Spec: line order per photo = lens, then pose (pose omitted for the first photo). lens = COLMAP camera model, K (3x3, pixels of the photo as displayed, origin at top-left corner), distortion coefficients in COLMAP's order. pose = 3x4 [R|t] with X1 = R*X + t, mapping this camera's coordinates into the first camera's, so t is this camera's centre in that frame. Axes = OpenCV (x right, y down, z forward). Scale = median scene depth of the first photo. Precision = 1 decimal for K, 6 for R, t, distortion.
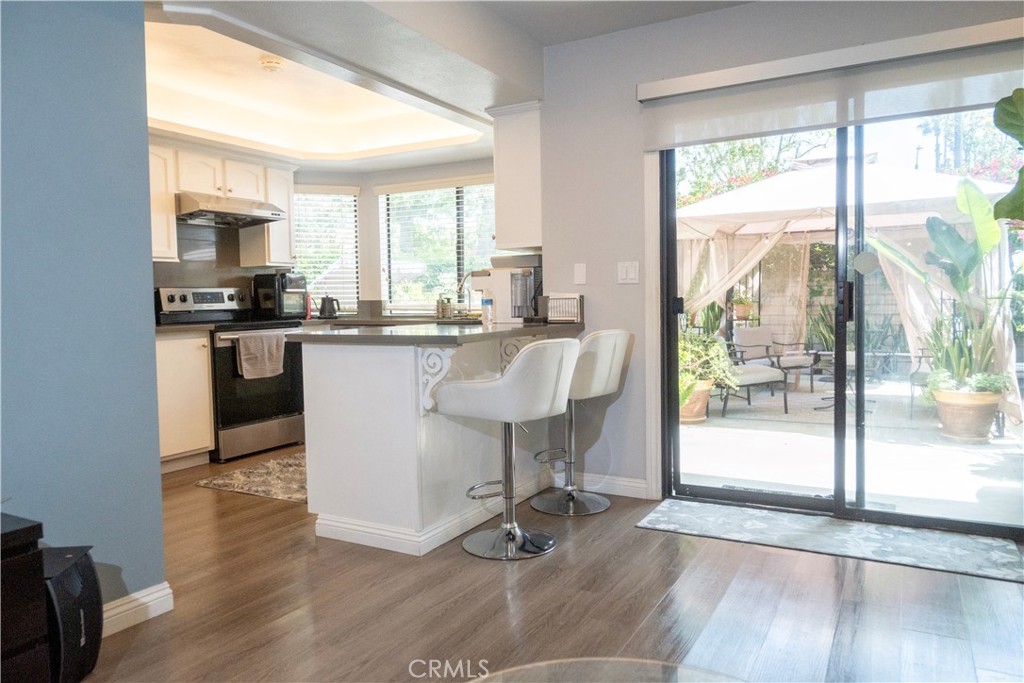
lens RADIAL K [[708.8, 0, 511.2], [0, 708.8, 355.4], [0, 0, 1]] dist [-0.001596, -0.001896]
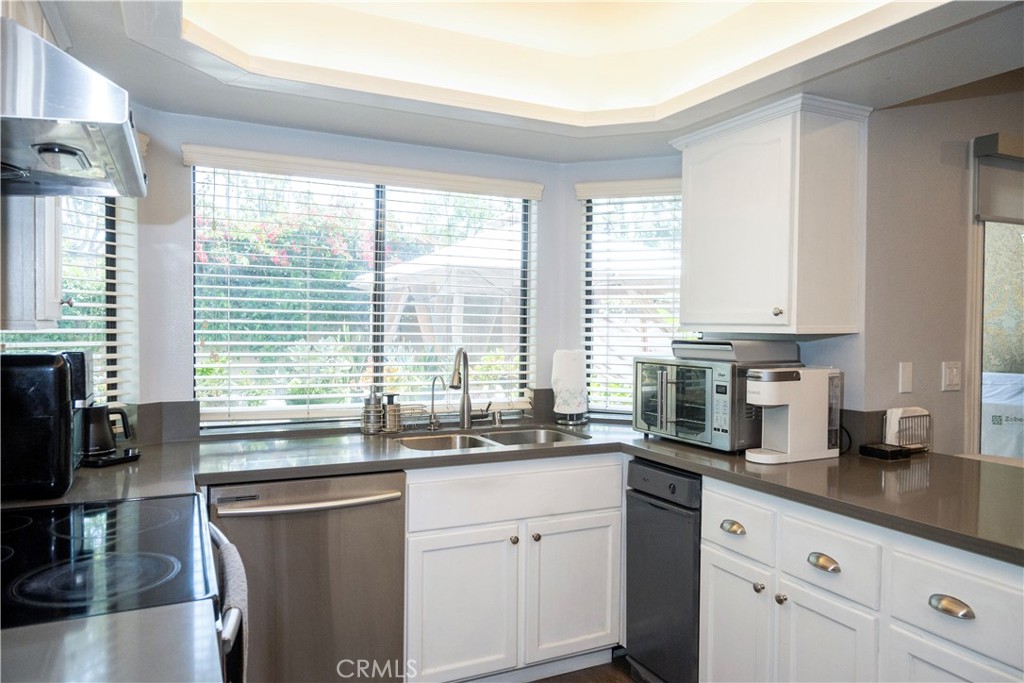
lens RADIAL K [[696.5, 0, 512.0], [0, 696.5, 341.5], [0, 0, 1]] dist [-0.007017, 0.002195]
pose [[0.574791, 0.005126, 0.818284, -0.447063], [0.044299, 0.998319, -0.037371, -0.098365], [-0.817100, 0.057729, 0.573598, 0.679162]]
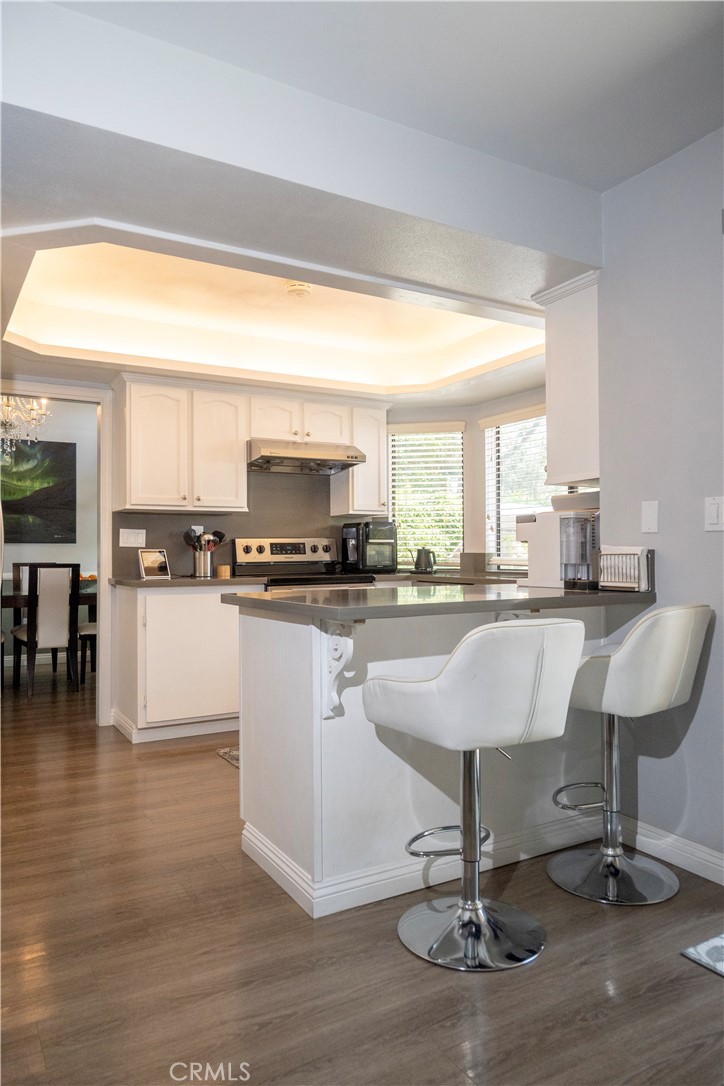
lens RADIAL K [[732.4, 0, 362.0], [0, 732.4, 543.0], [0, 0, 1]] dist [-0.004561, -0.083693]
pose [[0.854225, 0.002838, -0.519895, 0.164876], [-0.048736, 0.996019, -0.074639, -0.021526], [0.517614, 0.089097, 0.850963, 0.227178]]
